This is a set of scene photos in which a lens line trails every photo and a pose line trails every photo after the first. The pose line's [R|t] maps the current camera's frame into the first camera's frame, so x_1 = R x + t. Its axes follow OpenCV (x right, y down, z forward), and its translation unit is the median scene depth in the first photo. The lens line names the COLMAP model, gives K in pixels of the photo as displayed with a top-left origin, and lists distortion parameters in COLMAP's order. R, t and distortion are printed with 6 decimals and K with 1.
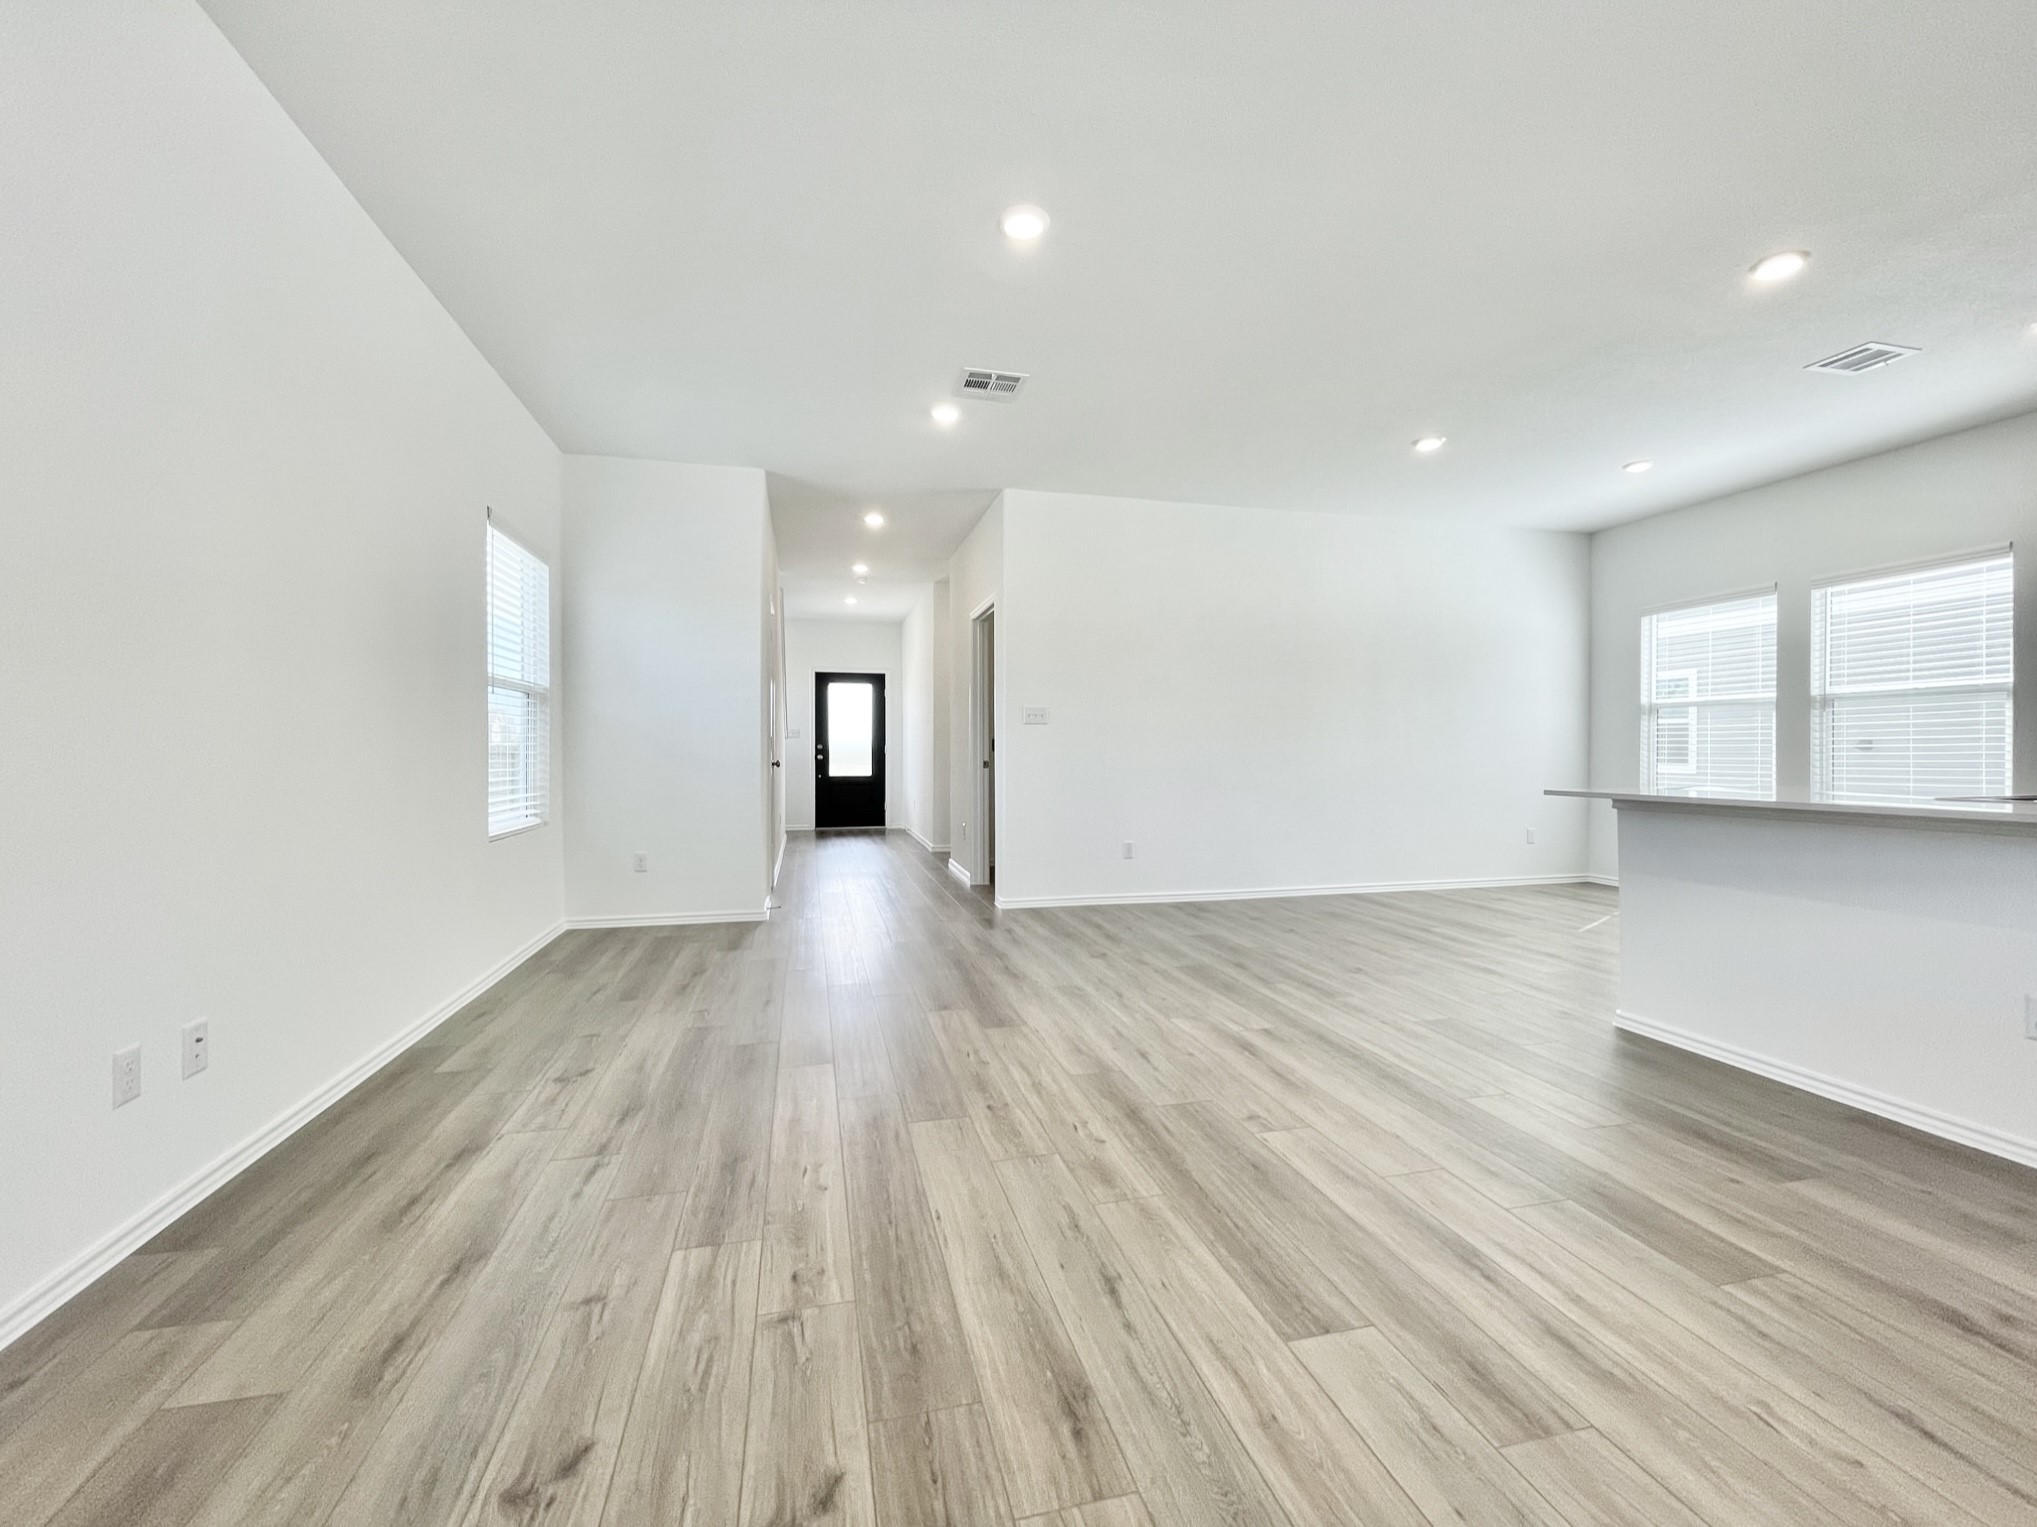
lens RADIAL K [[830.5, 0, 1007.3], [0, 830.5, 753.8], [0, 0, 1]] dist [-0.000283, 0.000086]
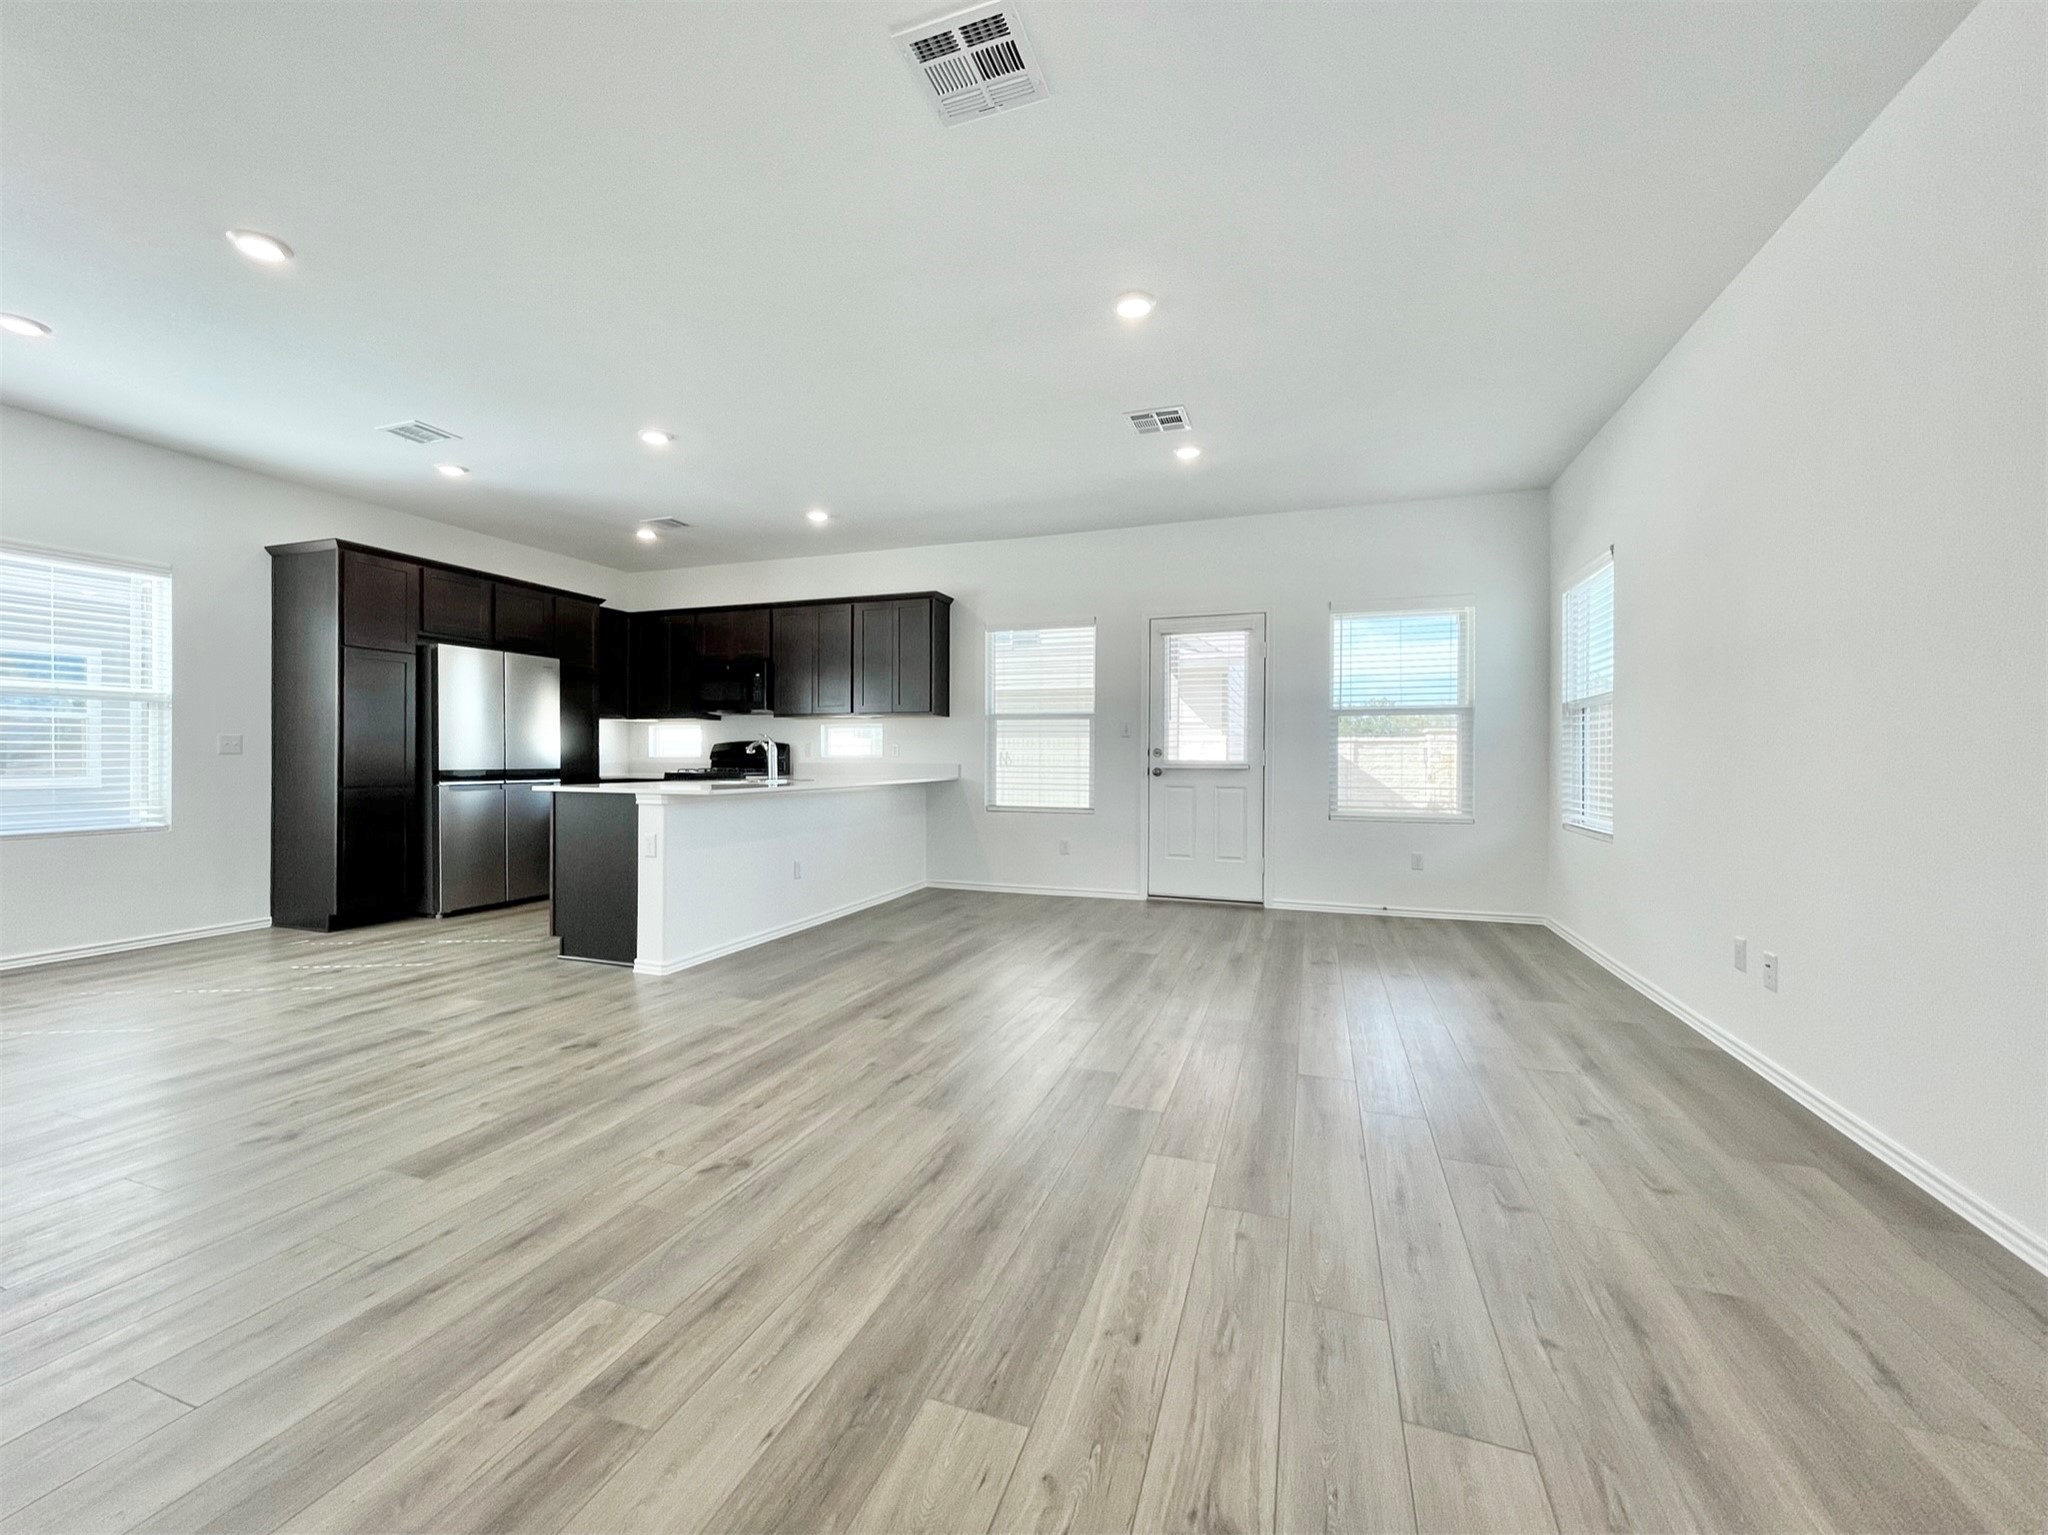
lens RADIAL K [[834.9, 0, 1012.7], [0, 834.9, 757.7], [0, 0, 1]] dist [-0.000283, 0.000086]
pose [[-0.836173, 0.000036, 0.548466, -0.447164], [-0.001001, 0.999998, -0.001591, -0.004626], [-0.548466, -0.001879, -0.836171, 1.914149]]
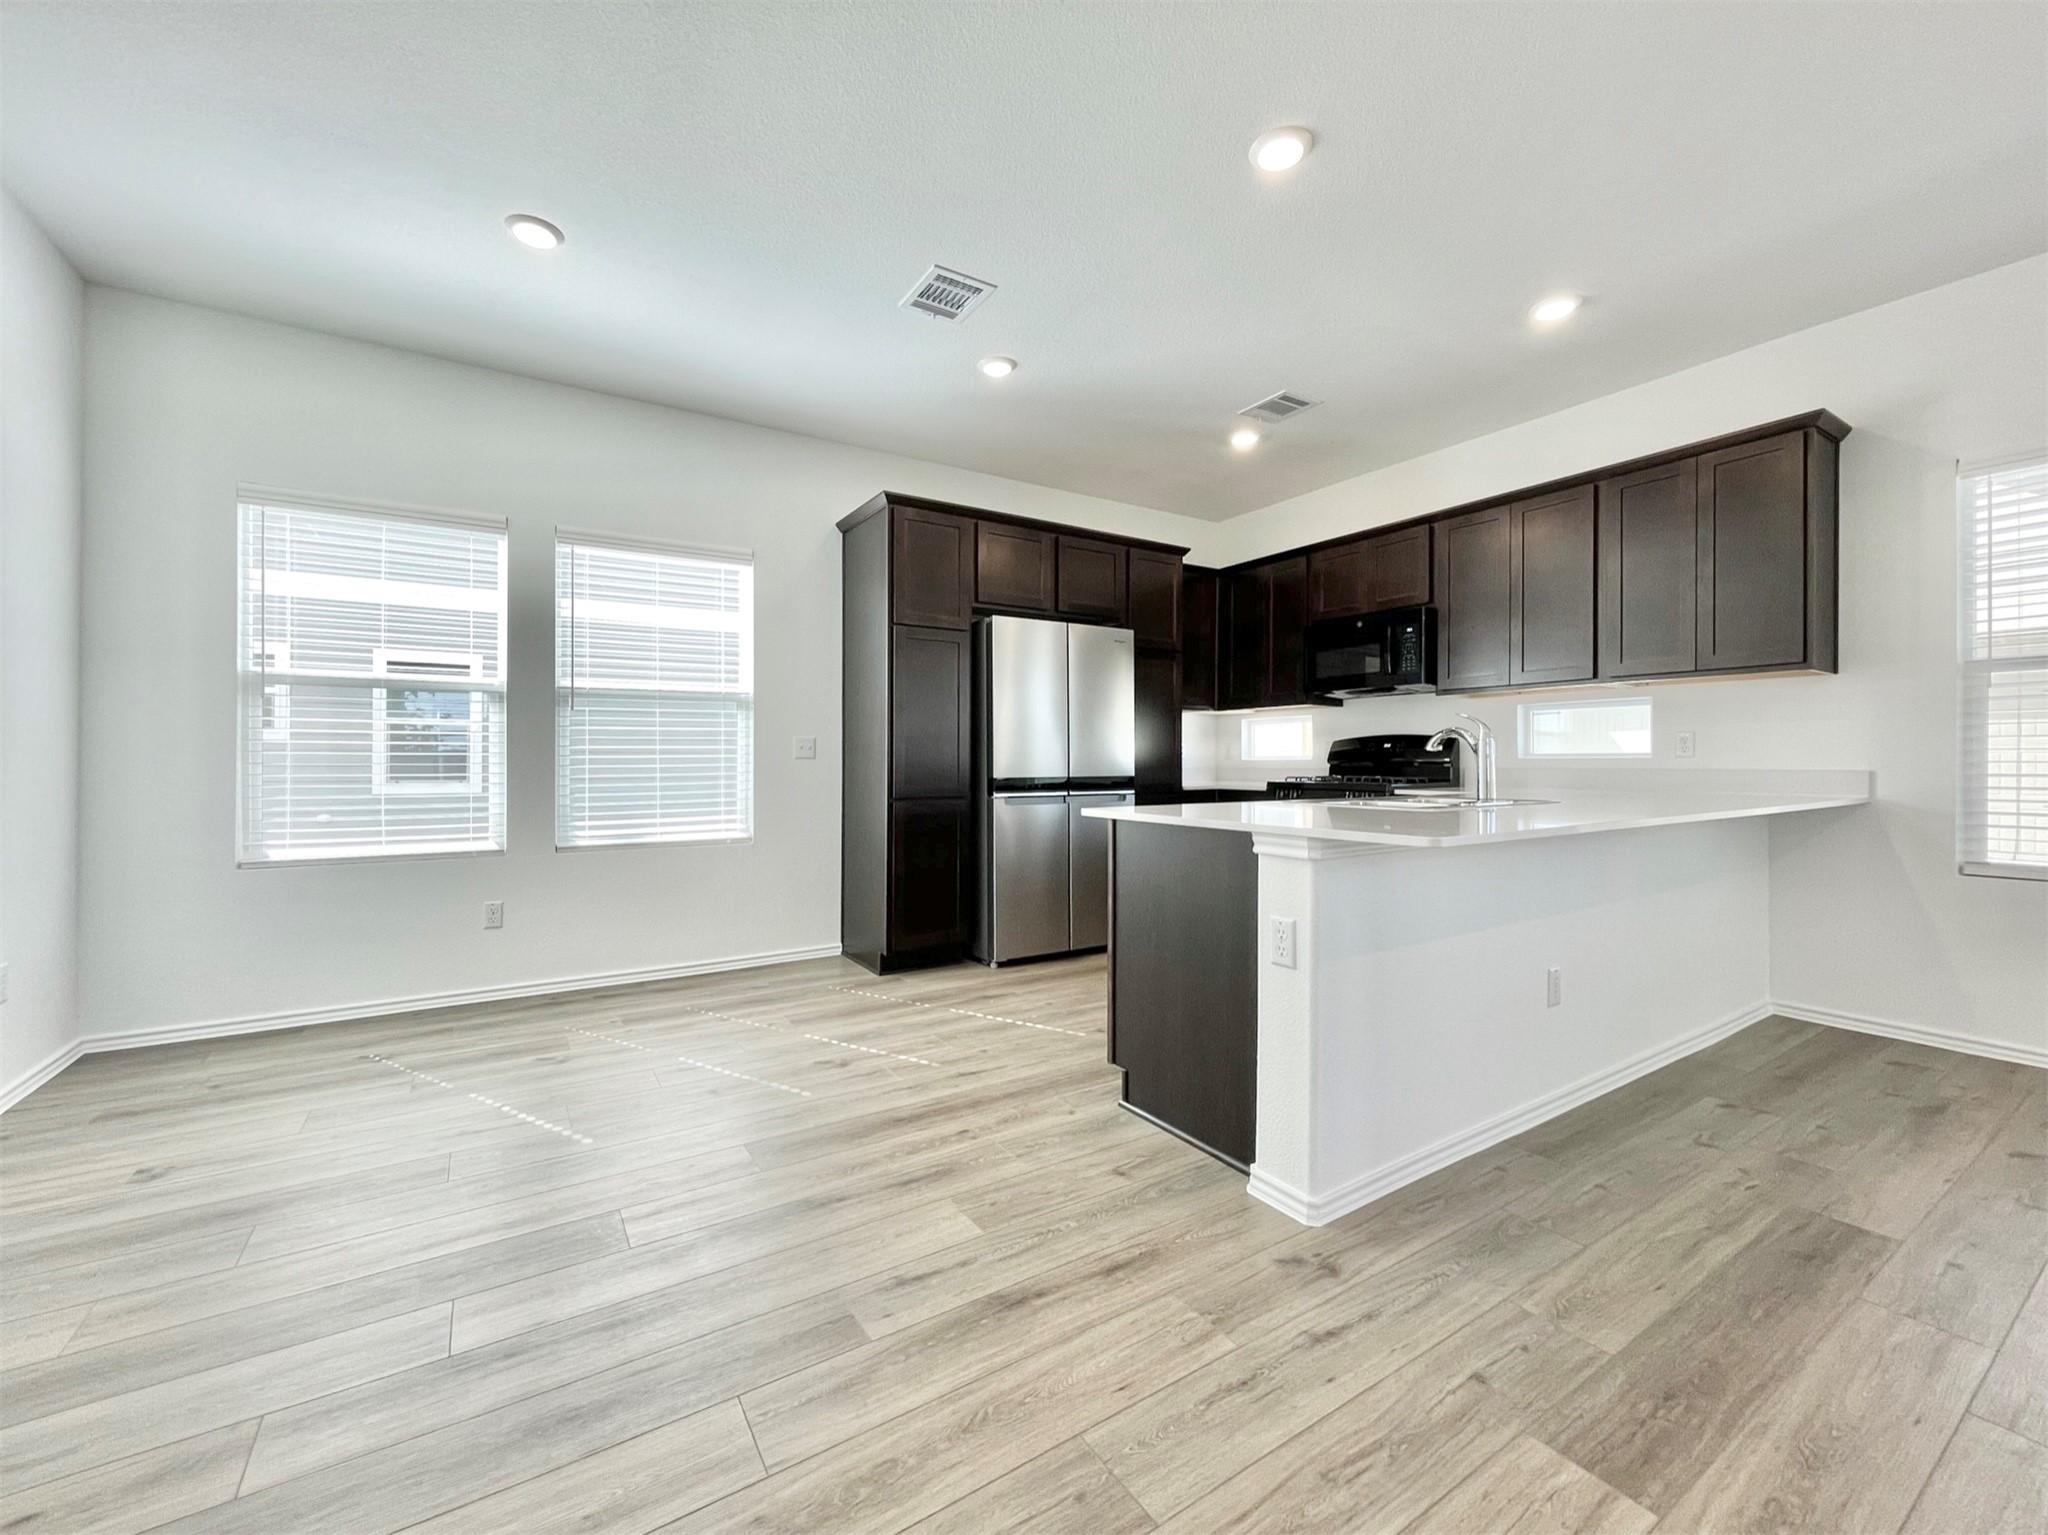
lens RADIAL K [[822.9, 0, 1010.3], [0, 822.9, 769.8], [0, 0, 1]] dist [0.000323, -0.000028]
pose [[-0.320486, -0.005467, 0.947238, 0.267636], [0.002374, 0.999976, 0.006574, -0.002014], [-0.947250, 0.004356, -0.320465, 1.497990]]
